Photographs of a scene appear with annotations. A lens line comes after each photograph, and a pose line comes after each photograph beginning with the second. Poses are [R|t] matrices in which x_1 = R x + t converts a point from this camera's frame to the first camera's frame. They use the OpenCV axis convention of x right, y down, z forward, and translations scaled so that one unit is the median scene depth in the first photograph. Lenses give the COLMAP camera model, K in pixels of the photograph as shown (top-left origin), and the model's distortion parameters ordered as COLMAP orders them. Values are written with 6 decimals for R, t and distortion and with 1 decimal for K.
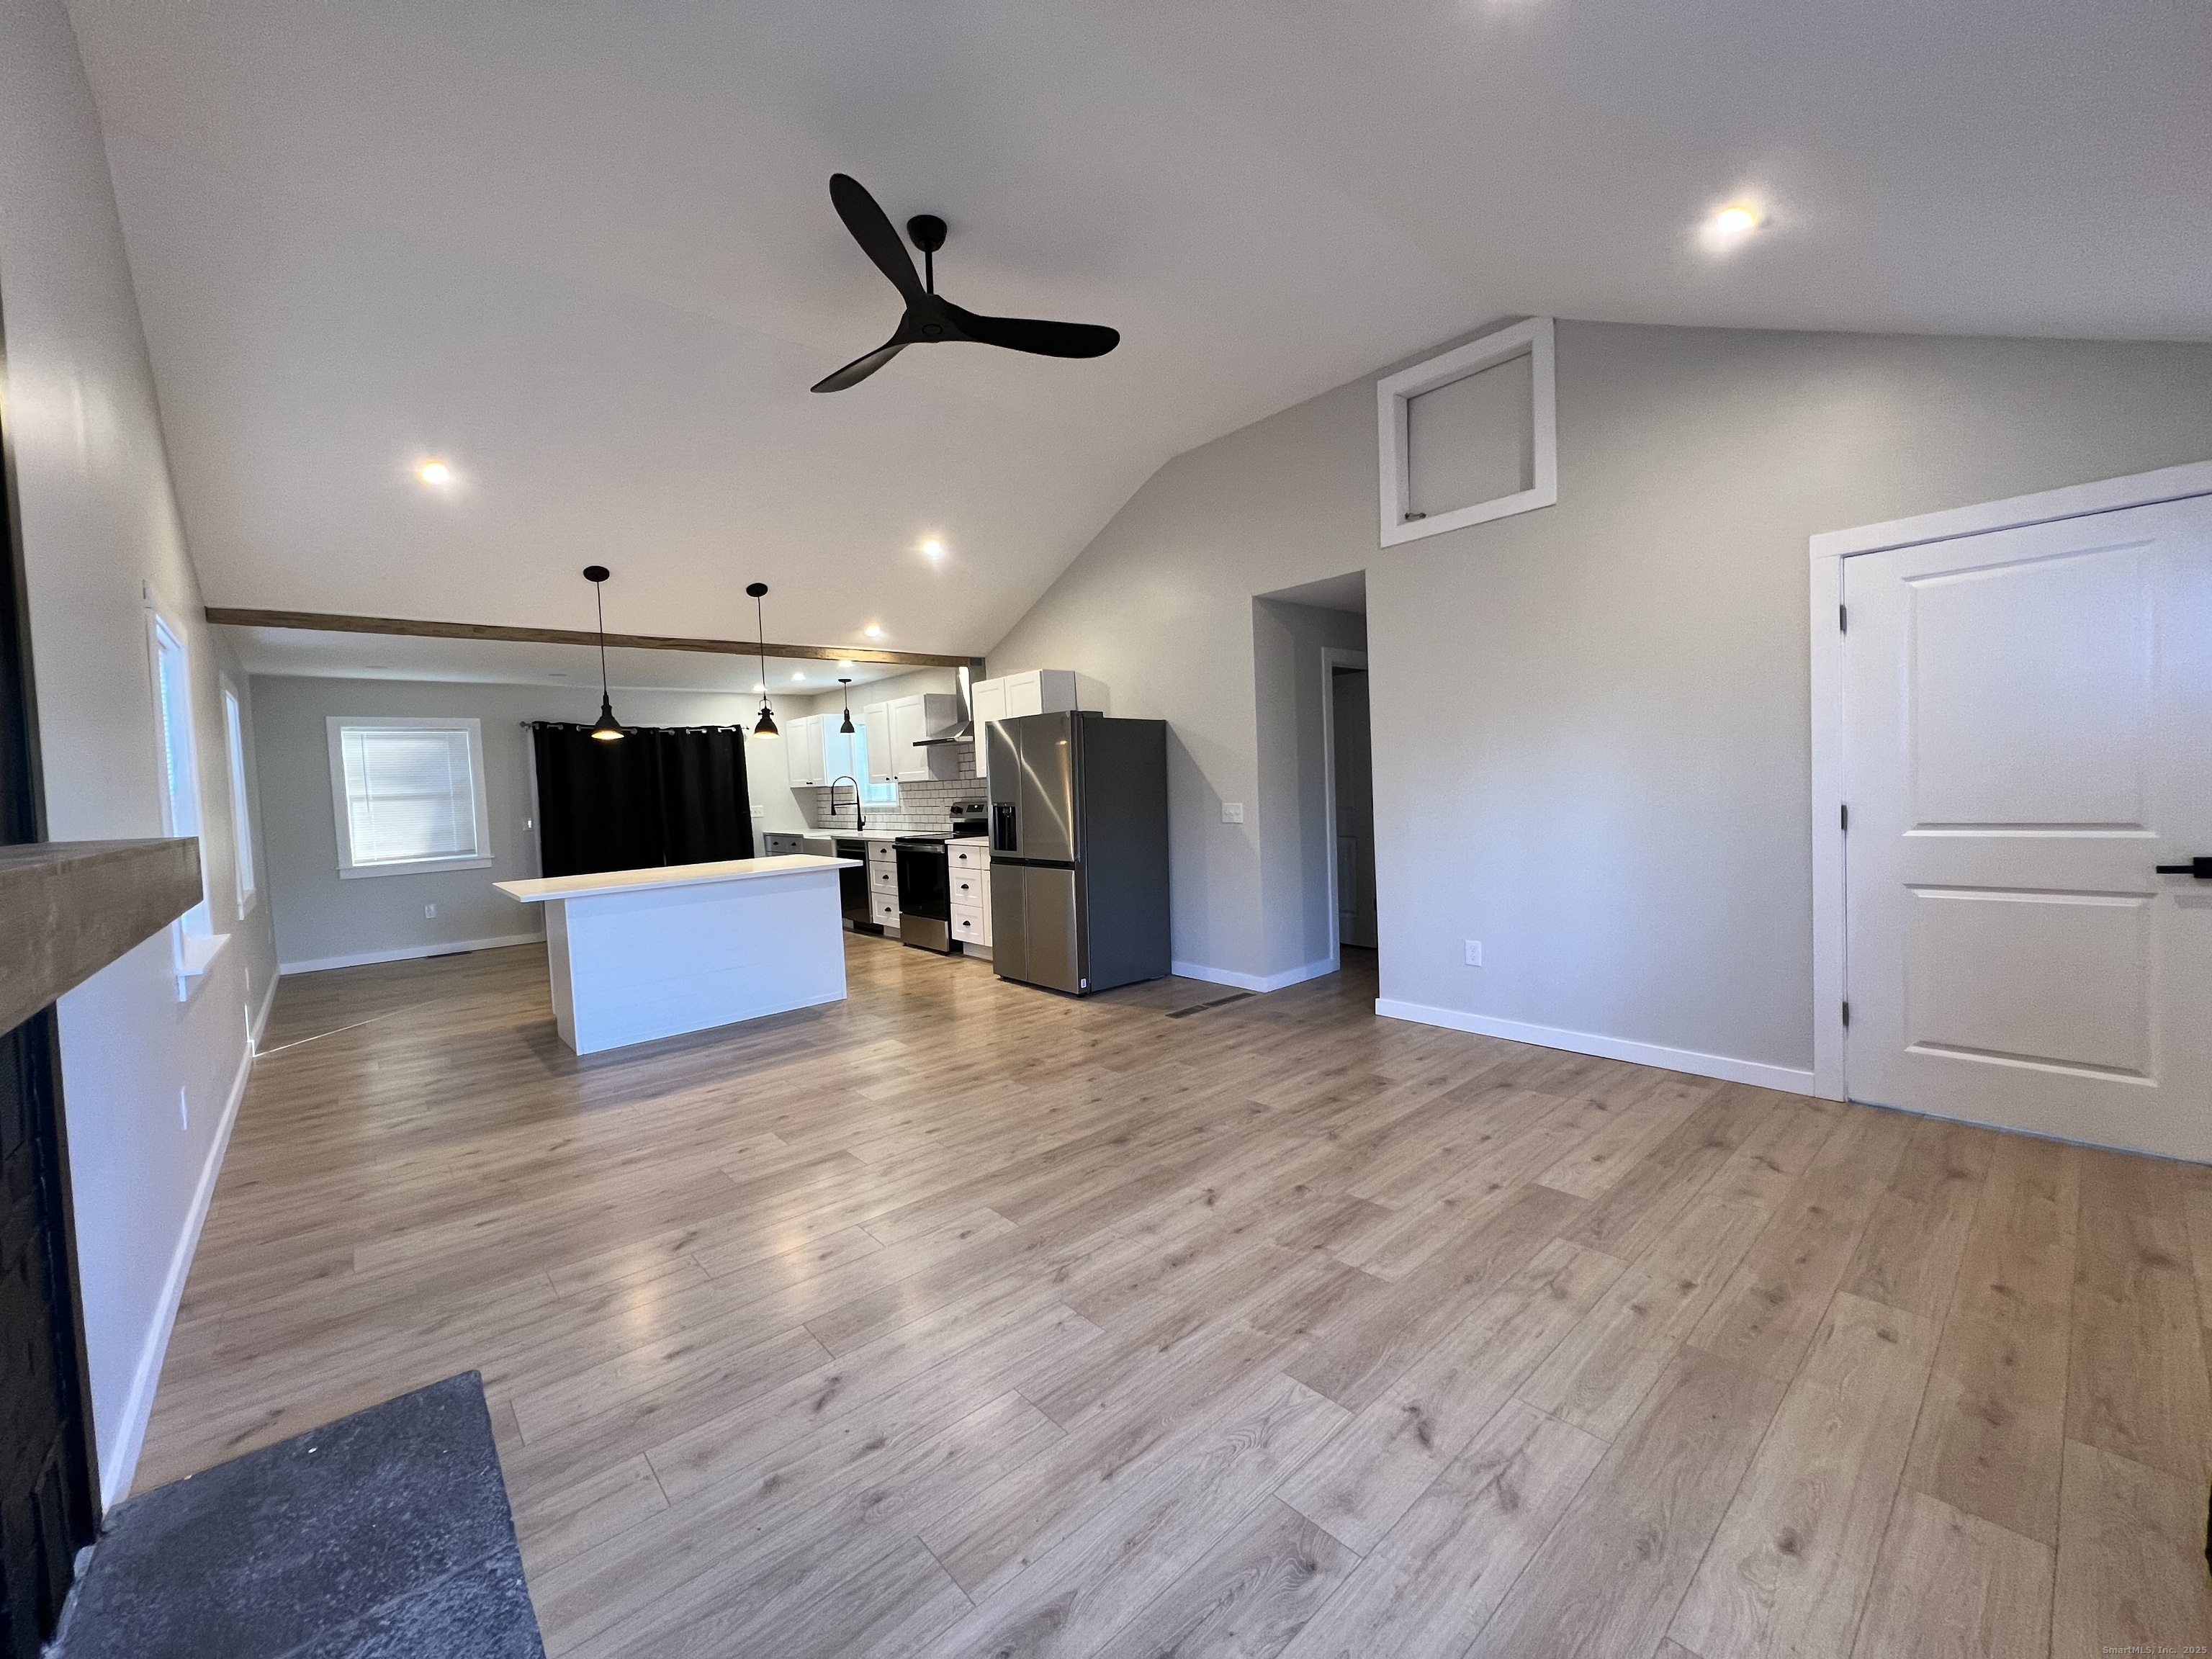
lens RADIAL K [[885.2, 0, 1104.9], [0, 885.2, 833.4], [0, 0, 1]] dist [-0.001260, 0.001037]
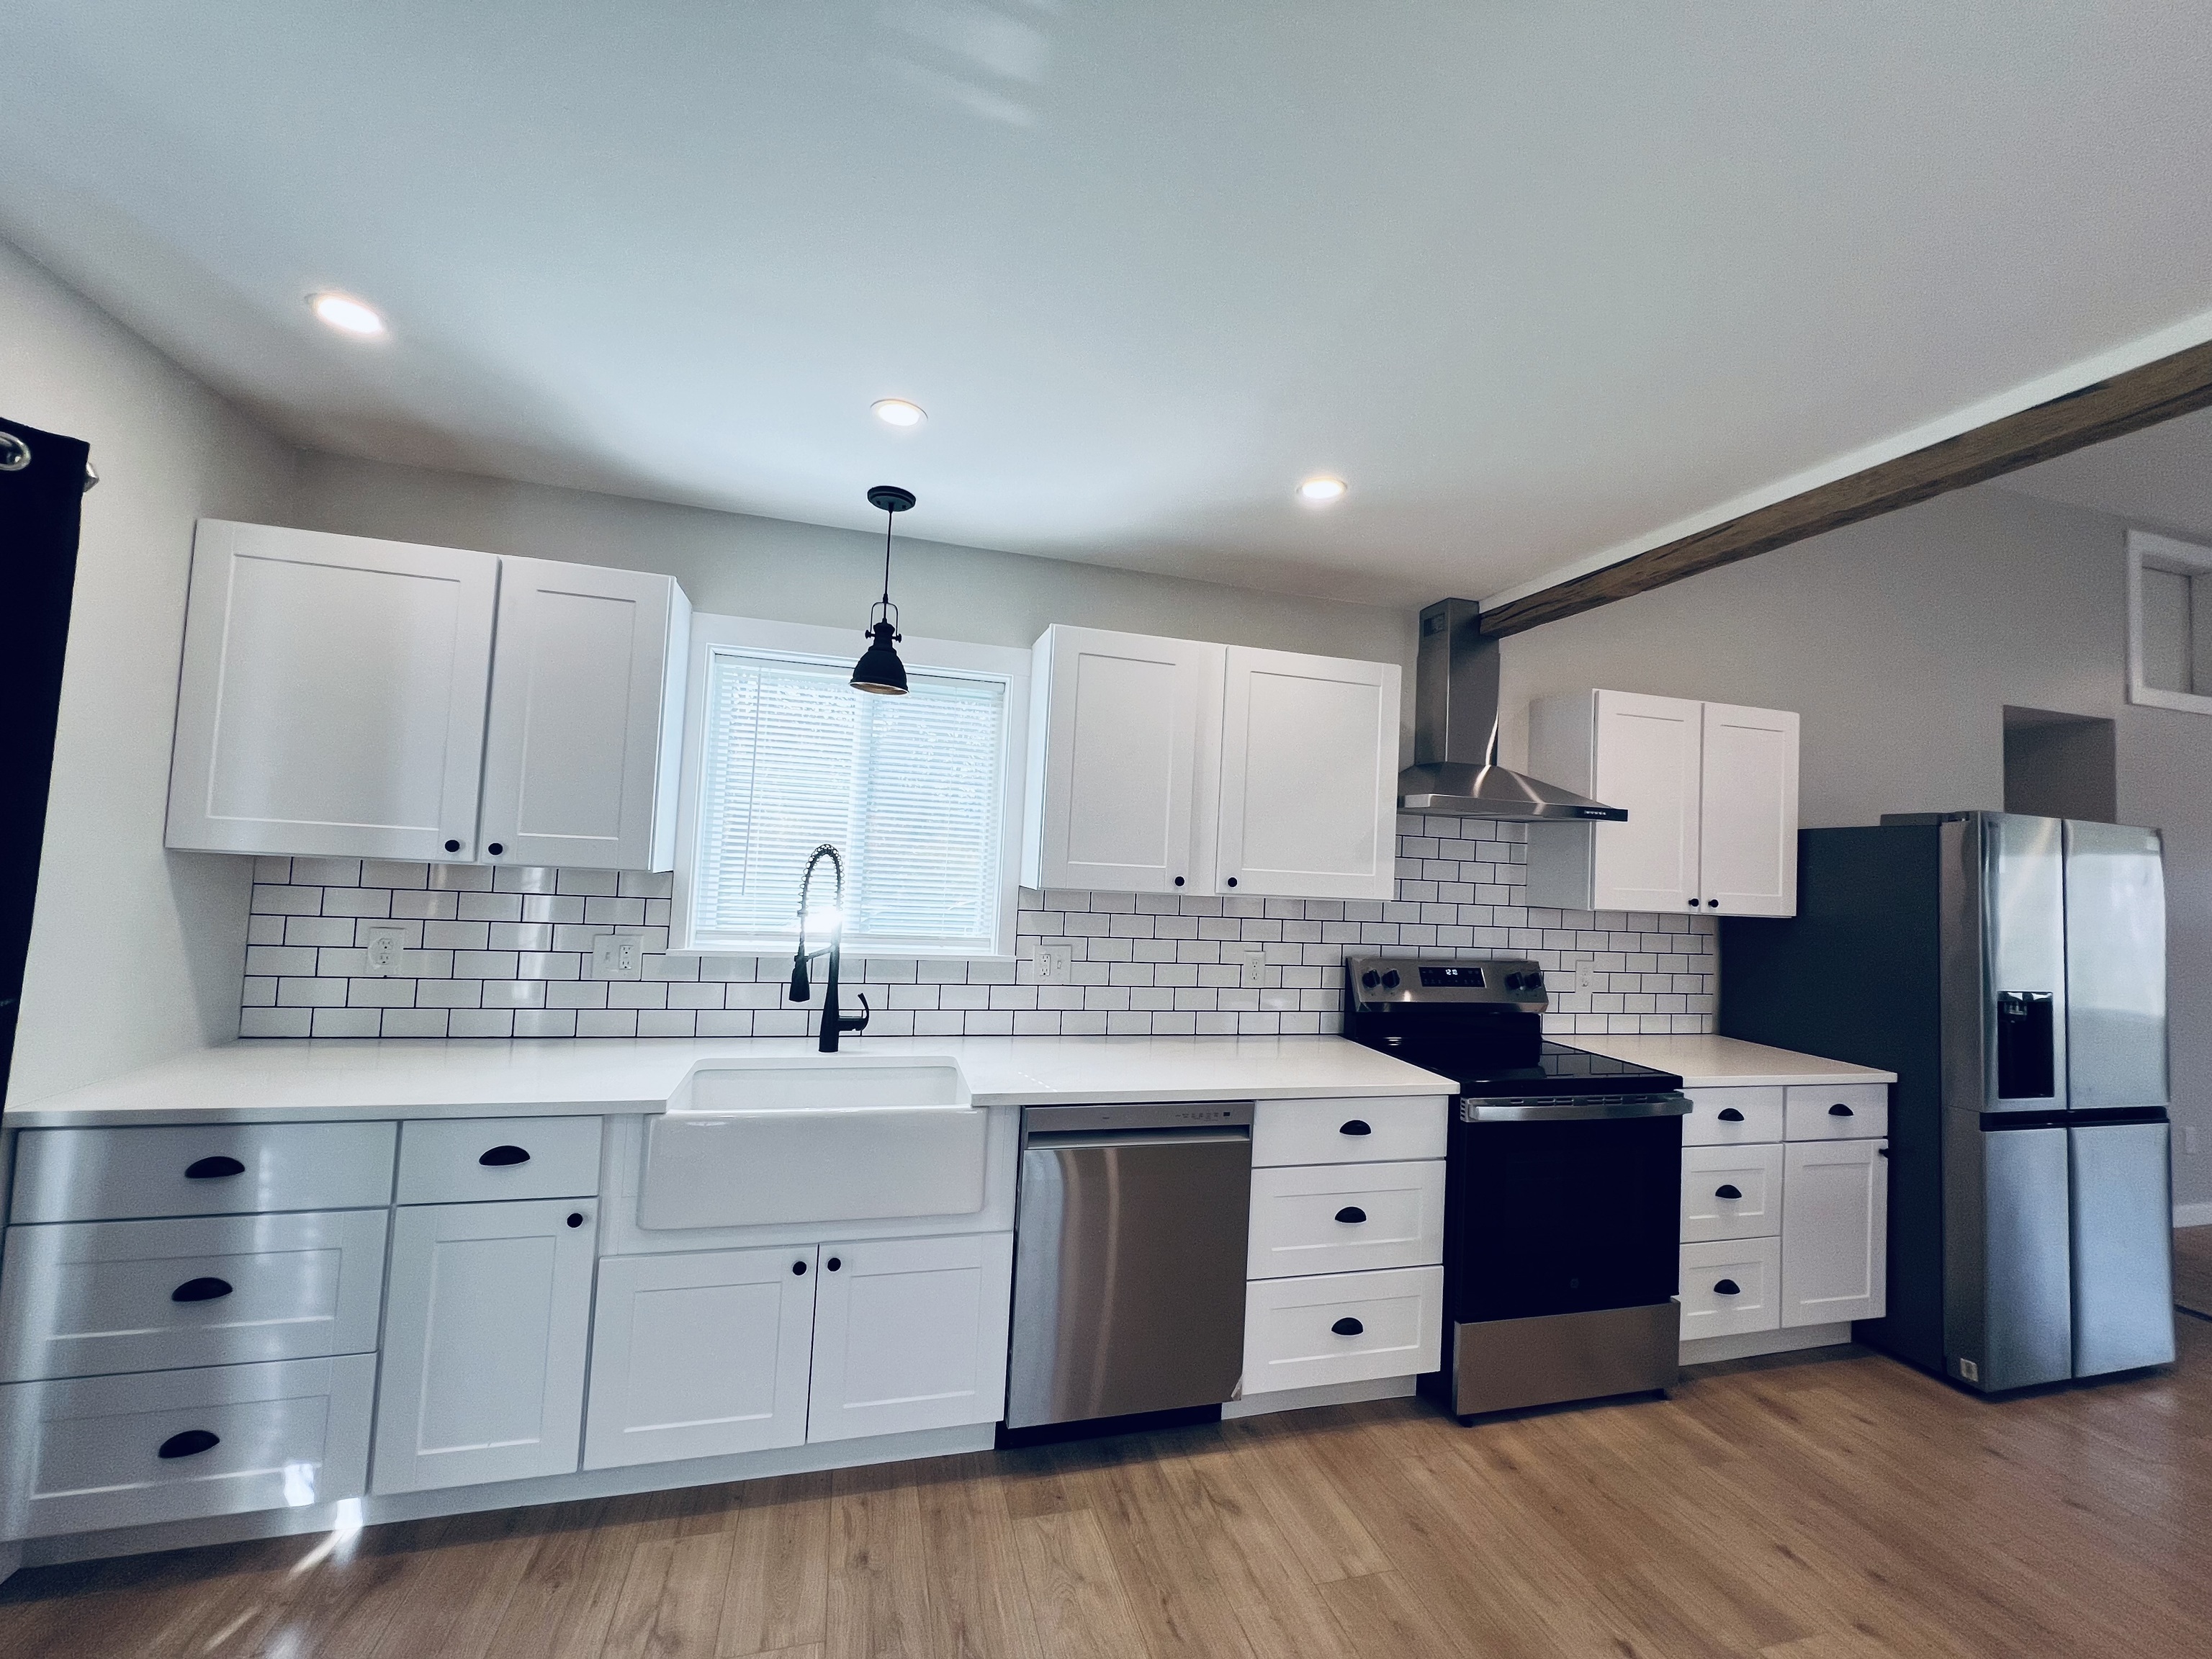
lens RADIAL K [[885.2, 0, 1102.8], [0, 885.2, 818.1], [0, 0, 1]] dist [-0.001260, 0.001037]
pose [[0.435743, 0.110020, 0.893322, -0.635986], [-0.011078, 0.993082, -0.116902, -0.055502], [-0.900003, 0.041043, 0.433947, 1.038859]]
